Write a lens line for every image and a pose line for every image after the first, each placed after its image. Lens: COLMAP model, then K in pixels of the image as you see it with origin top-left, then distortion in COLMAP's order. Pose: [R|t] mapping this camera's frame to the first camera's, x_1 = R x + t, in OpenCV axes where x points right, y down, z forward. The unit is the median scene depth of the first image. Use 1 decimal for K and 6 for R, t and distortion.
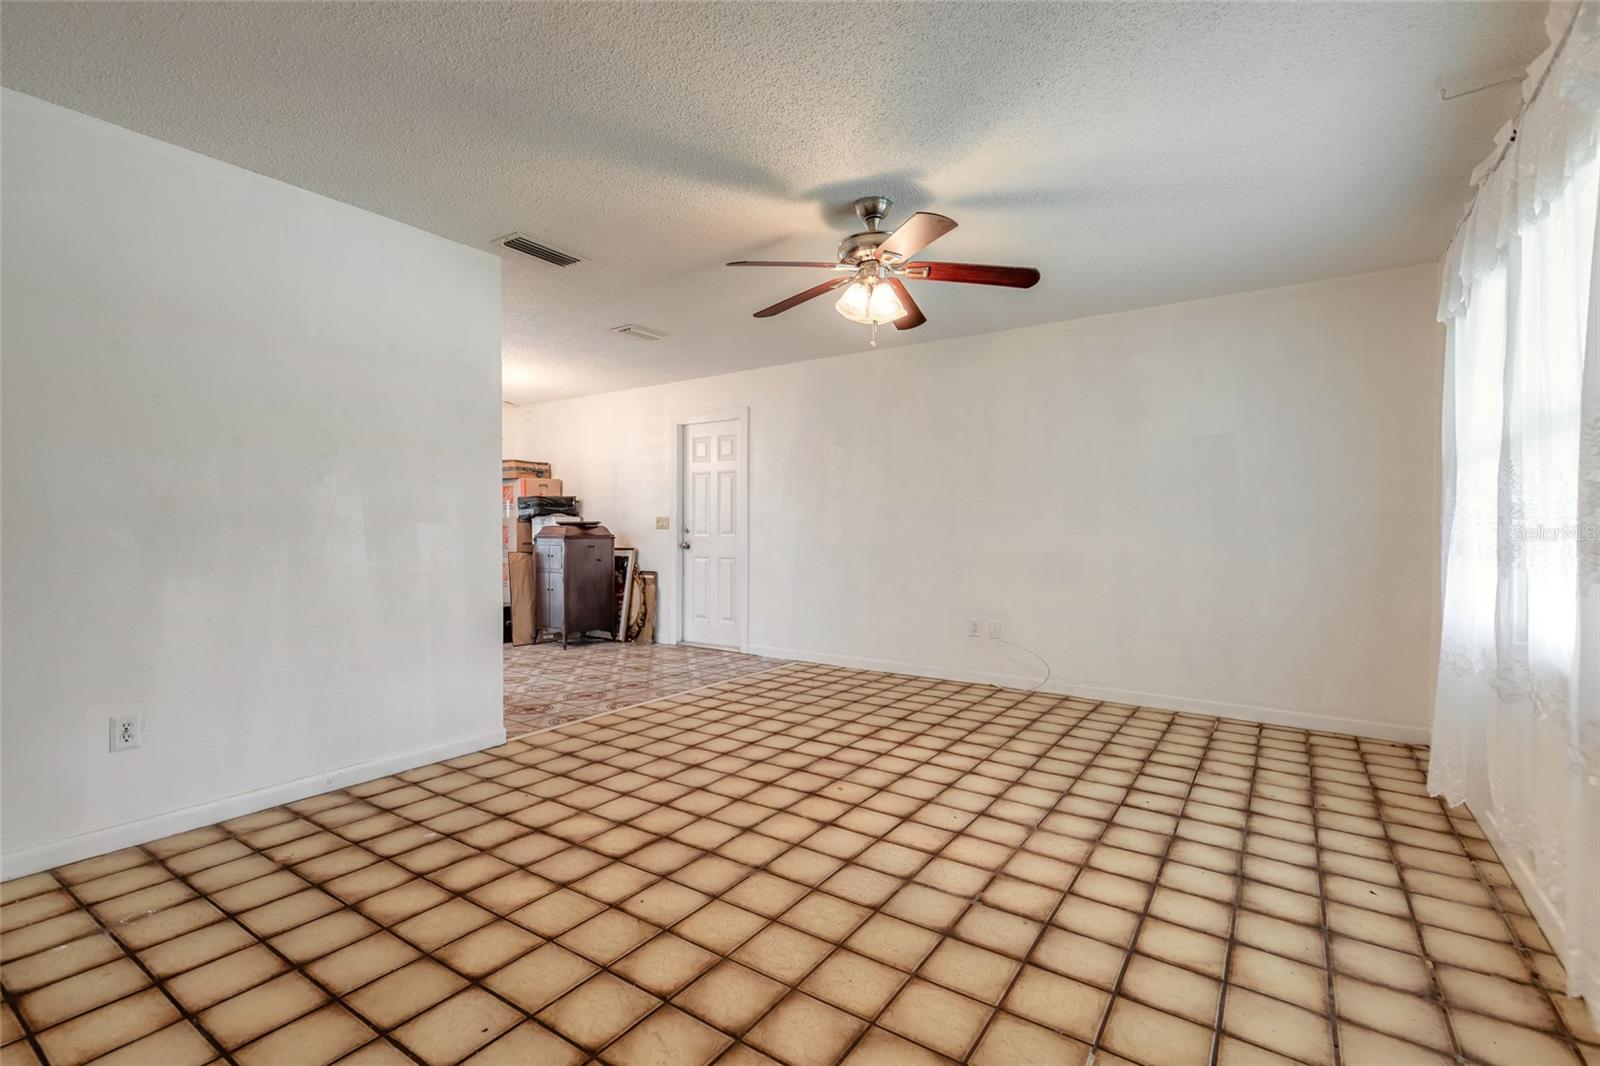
lens RADIAL K [[719.7, 0, 798.0], [0, 719.7, 541.7], [0, 0, 1]] dist [0.004606, -0.000247]
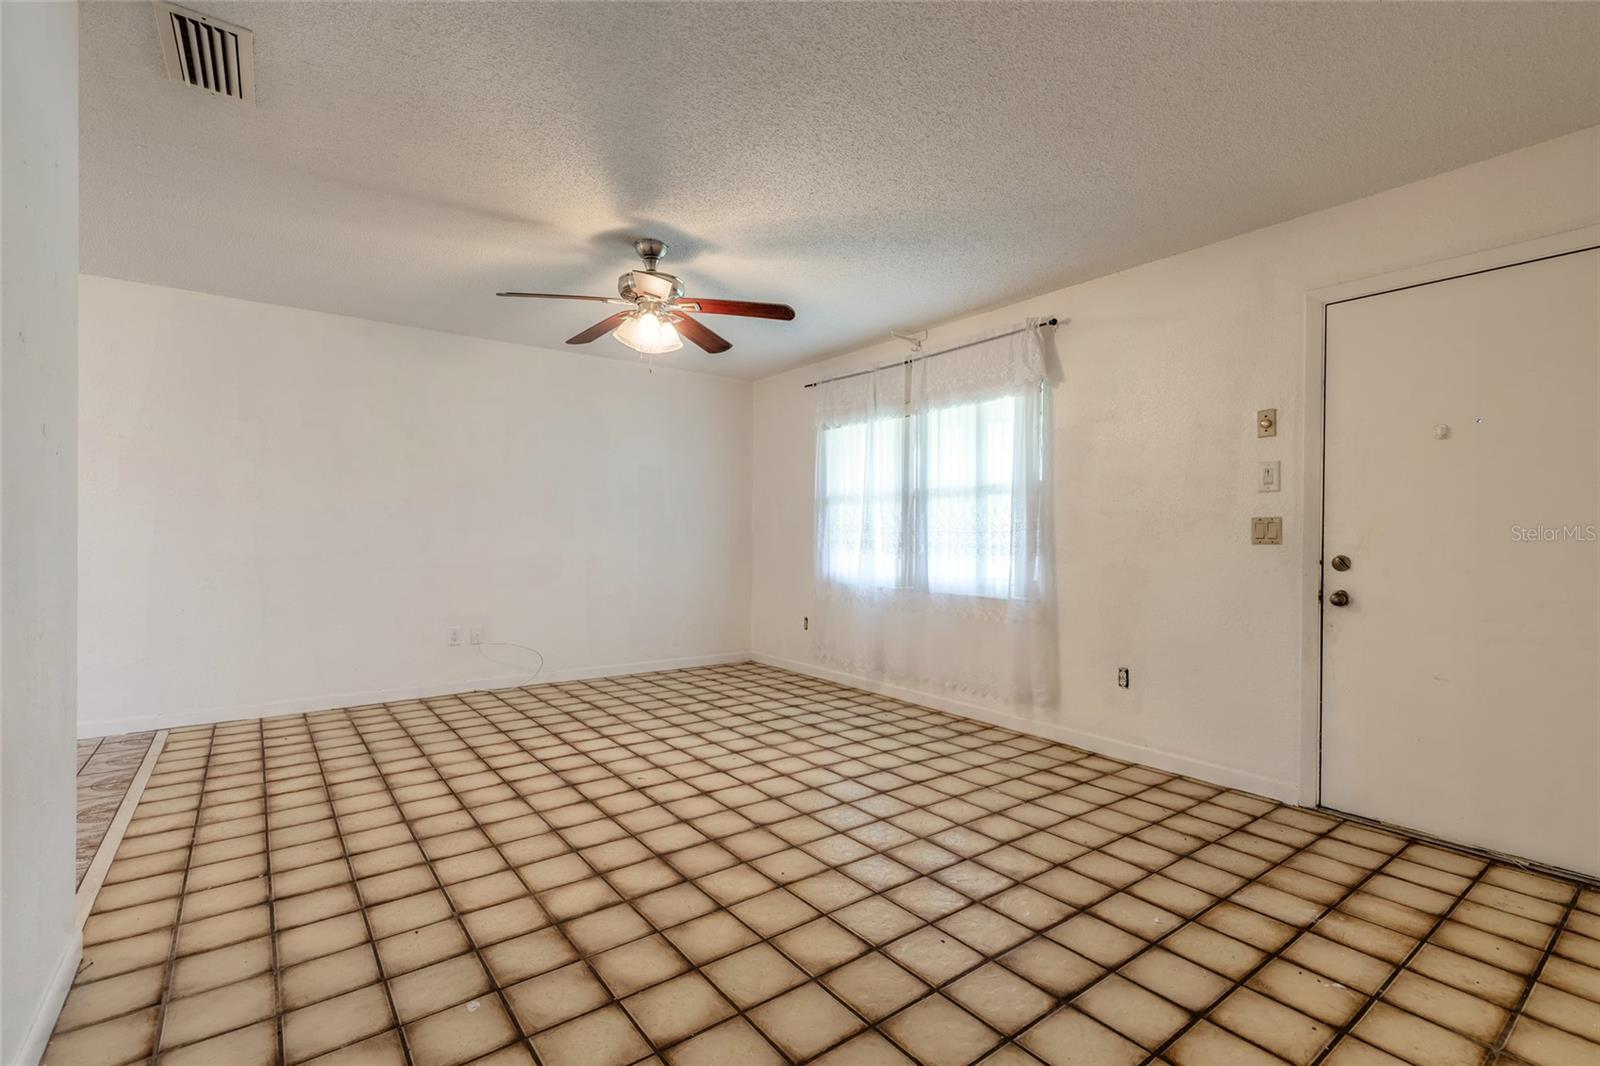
lens RADIAL K [[720.7, 0, 791.1], [0, 720.7, 535.7], [0, 0, 1]] dist [0.004514, -0.000001]
pose [[0.325048, -0.003105, 0.945692, -0.919731], [0.013282, 0.999911, -0.001282, -0.014896], [-0.945604, 0.012977, 0.325060, 0.450811]]
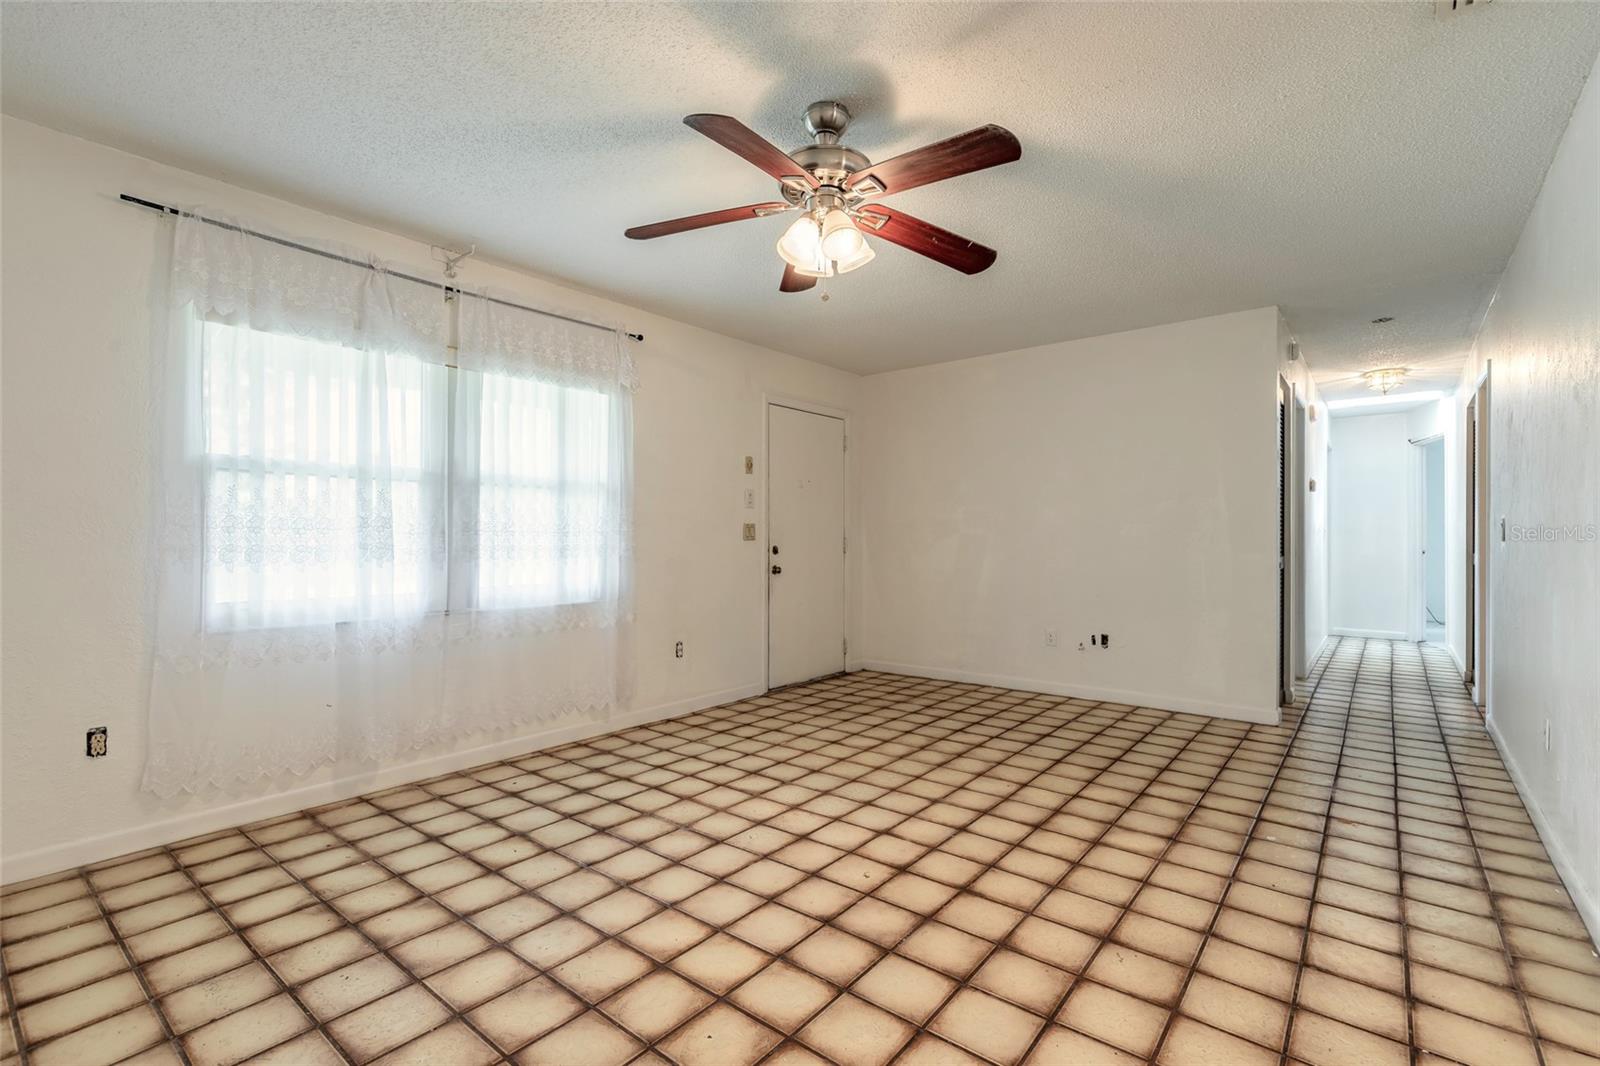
lens RADIAL K [[719.7, 0, 798.0], [0, 719.7, 541.7], [0, 0, 1]] dist [0.004606, -0.000247]
pose [[-0.996332, -0.004228, 0.085470, 0.069855], [-0.001743, 0.999574, 0.029126, -0.040944], [-0.085557, 0.028870, -0.995915, 1.840996]]
